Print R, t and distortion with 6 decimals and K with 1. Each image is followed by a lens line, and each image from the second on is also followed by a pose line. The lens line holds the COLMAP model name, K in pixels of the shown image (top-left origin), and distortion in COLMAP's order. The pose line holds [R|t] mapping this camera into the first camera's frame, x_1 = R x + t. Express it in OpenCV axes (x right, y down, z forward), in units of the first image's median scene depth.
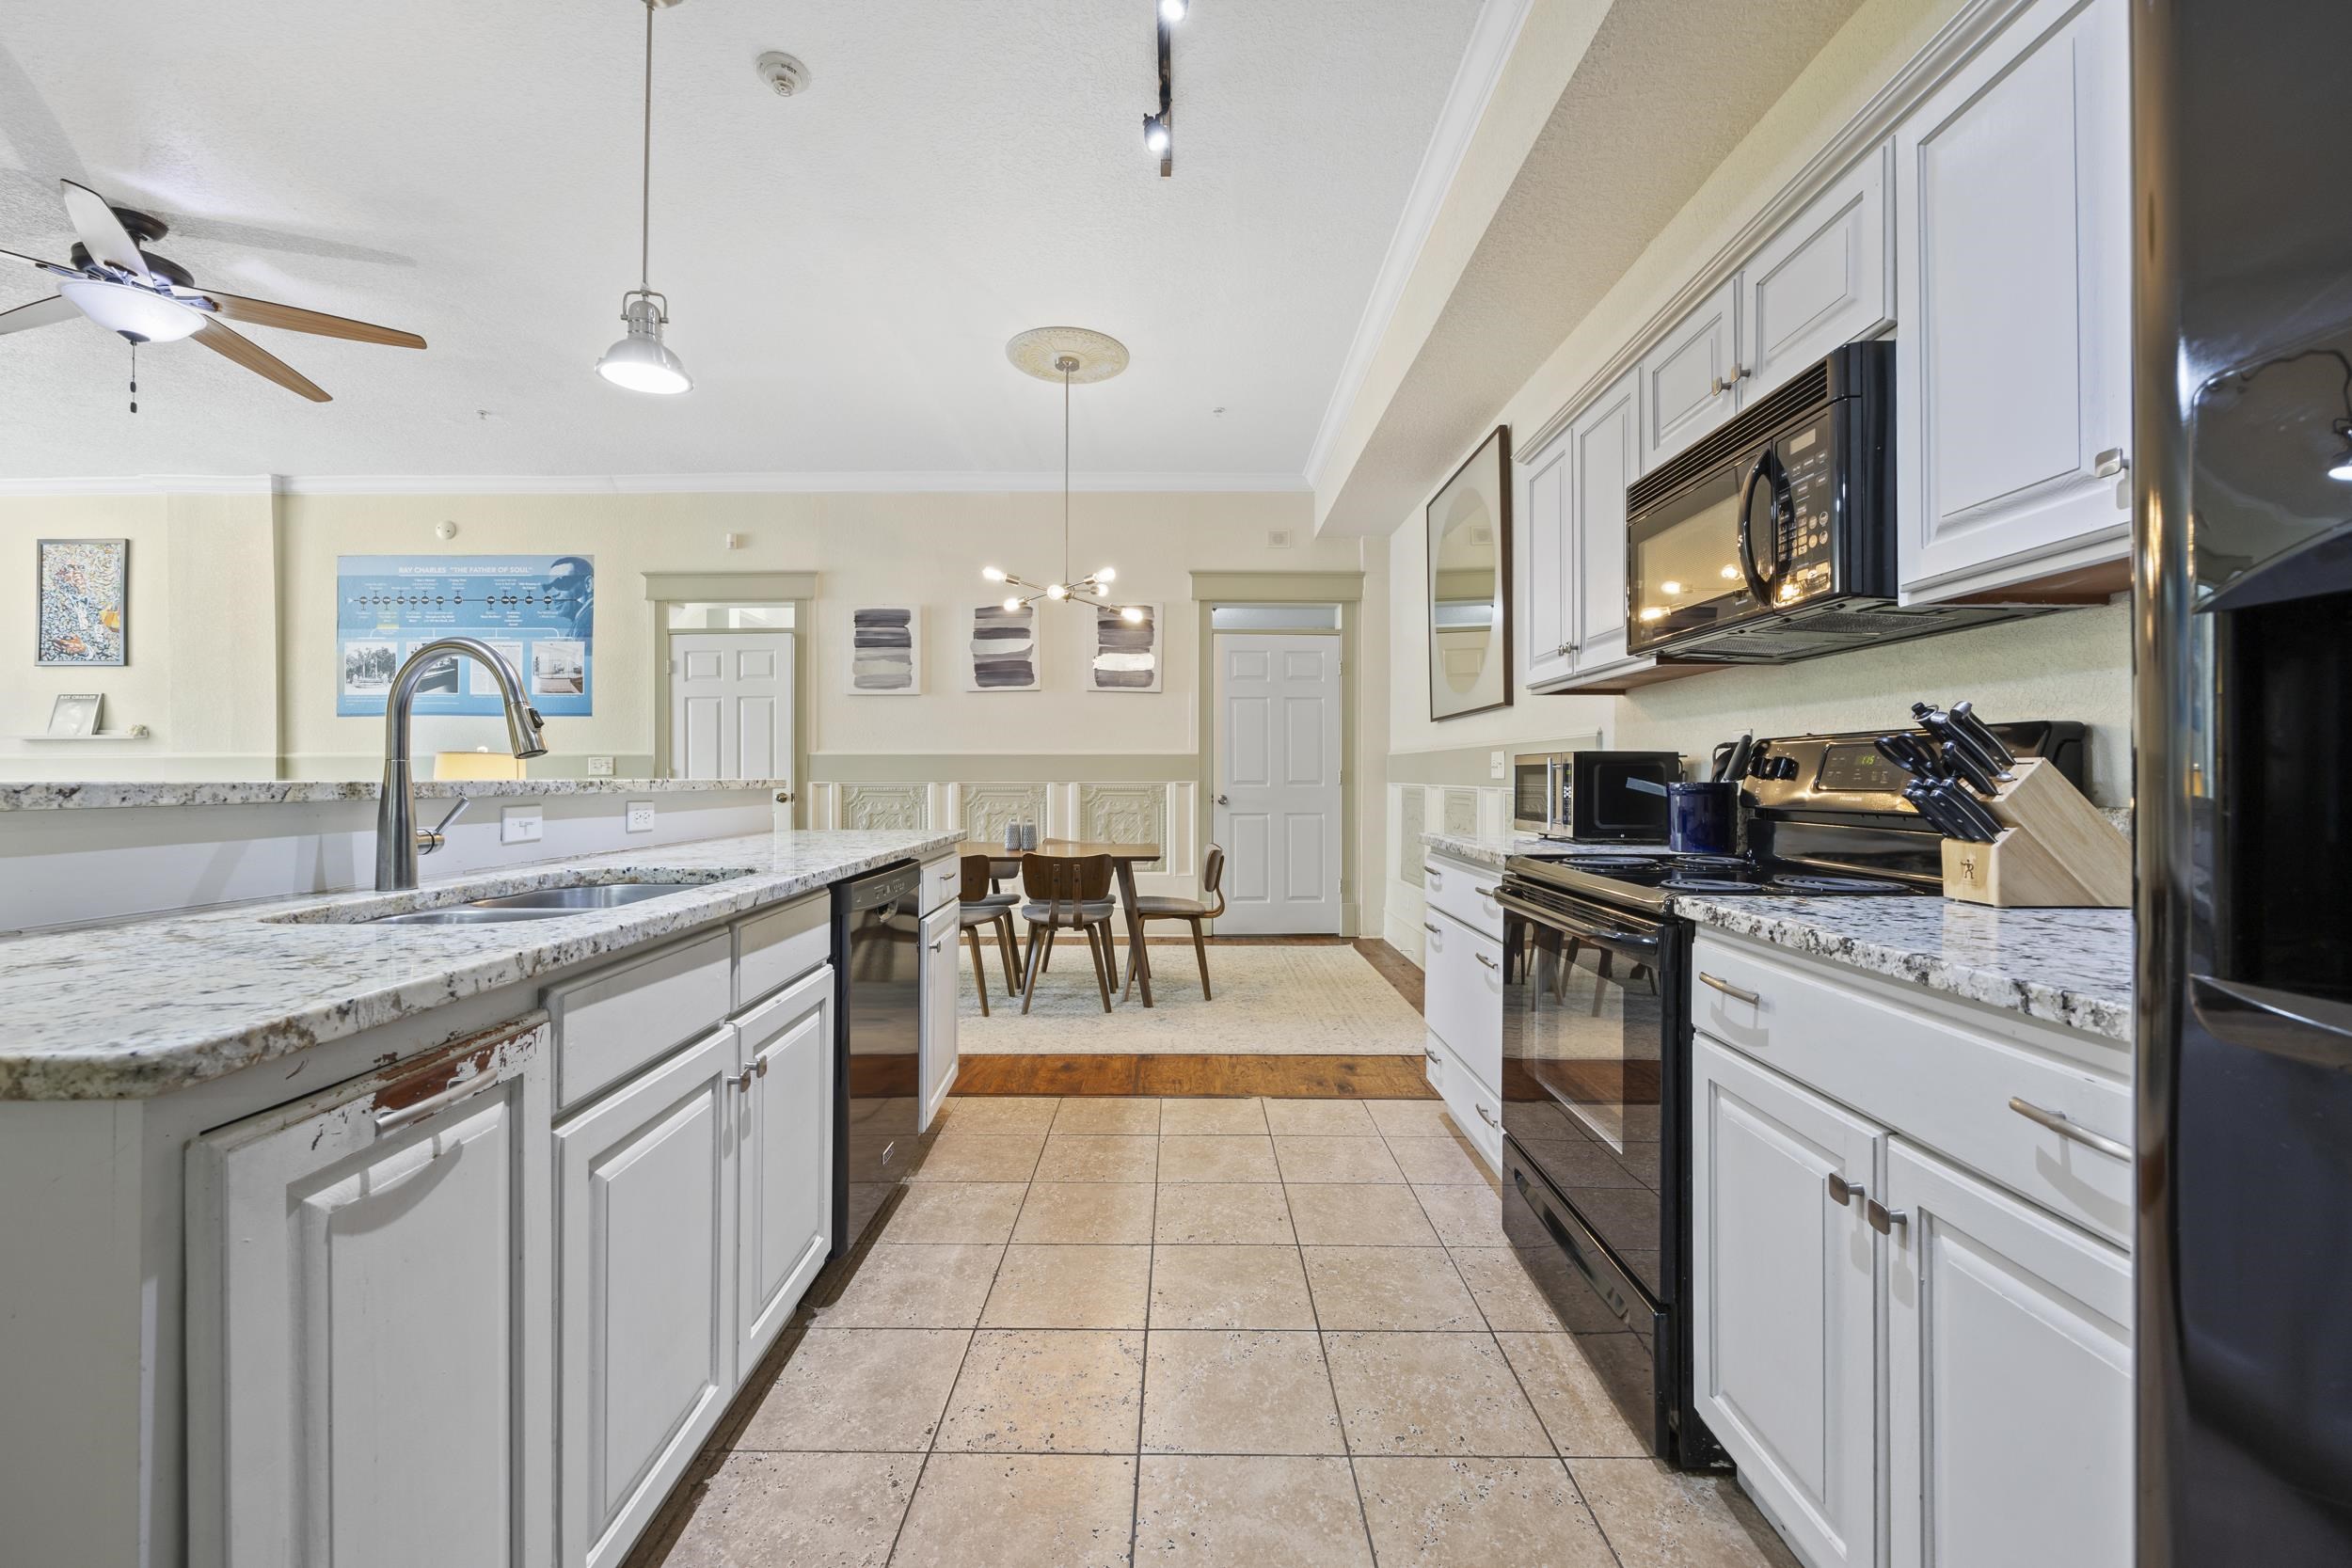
lens RADIAL K [[948.4, 0, 1179.8], [0, 948.4, 768.2], [0, 0, 1]] dist [0.001721, 0.000083]
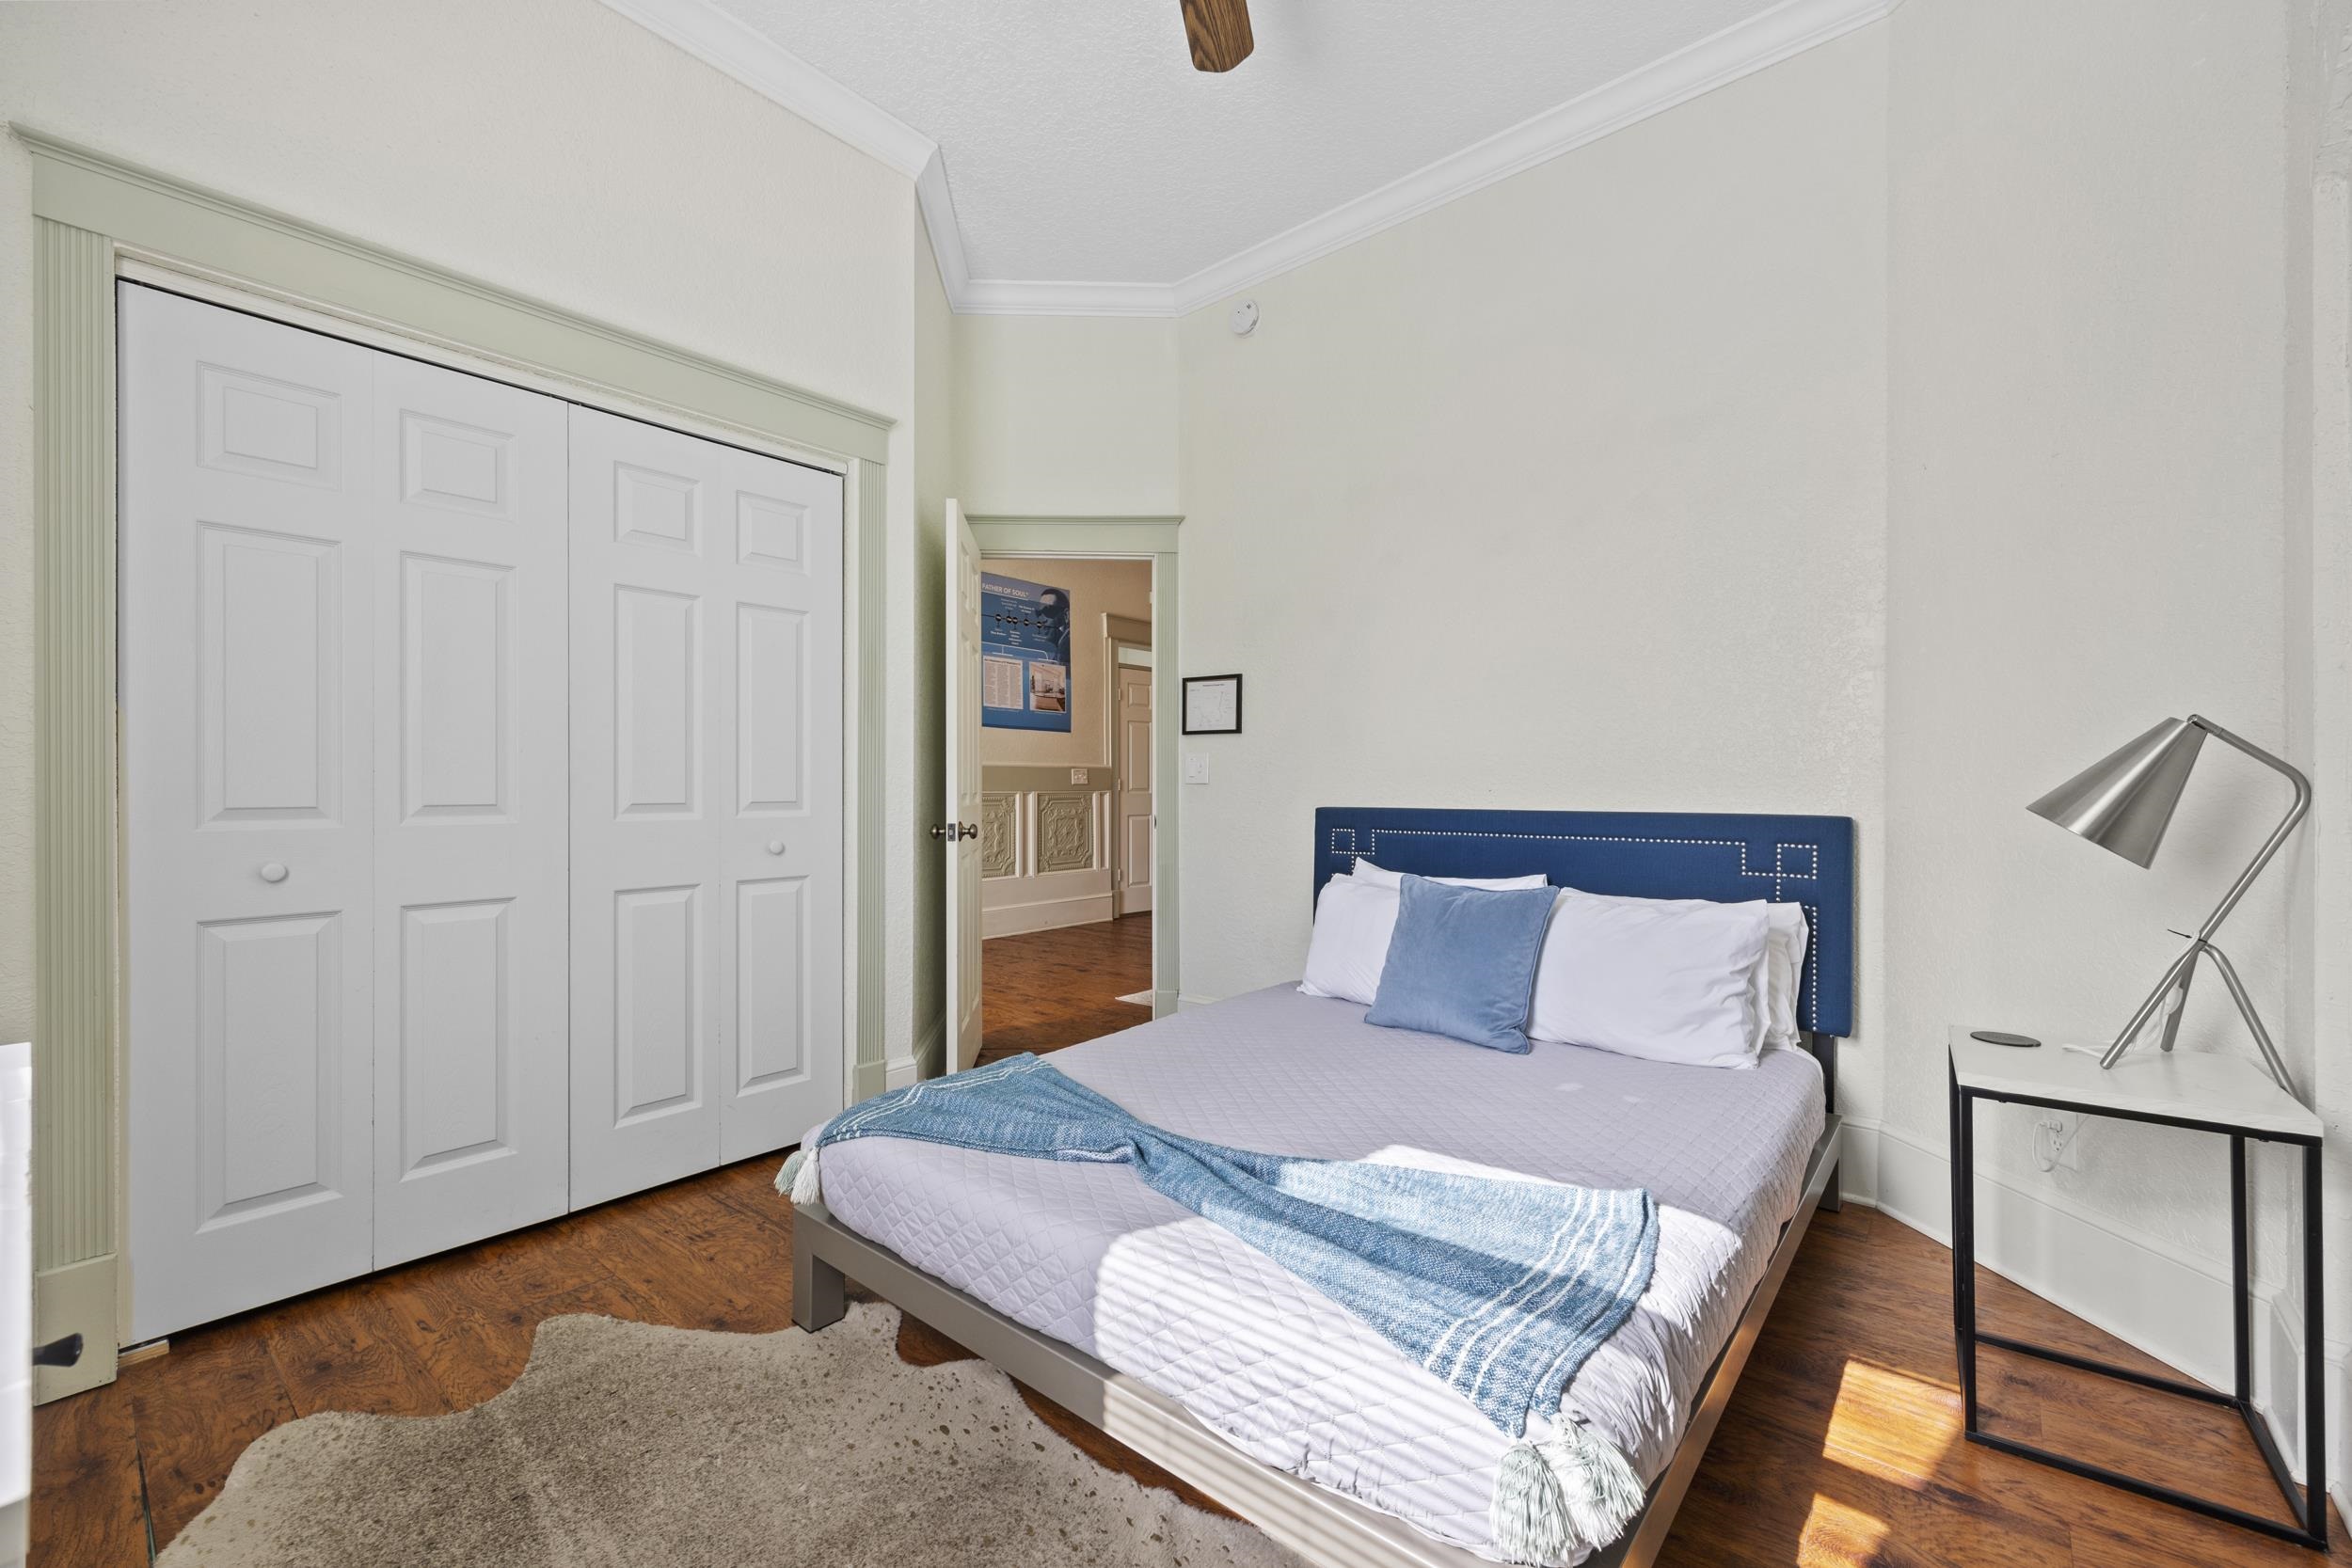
lens RADIAL K [[948.4, 0, 1177.4], [0, 948.4, 790.3], [0, 0, 1]] dist [0.001721, 0.000083]
pose [[0.642999, -0.003199, 0.765861, -1.406431], [0.000010, 0.999991, 0.004170, 0.009954], [-0.765867, -0.002674, 0.642993, 0.170324]]
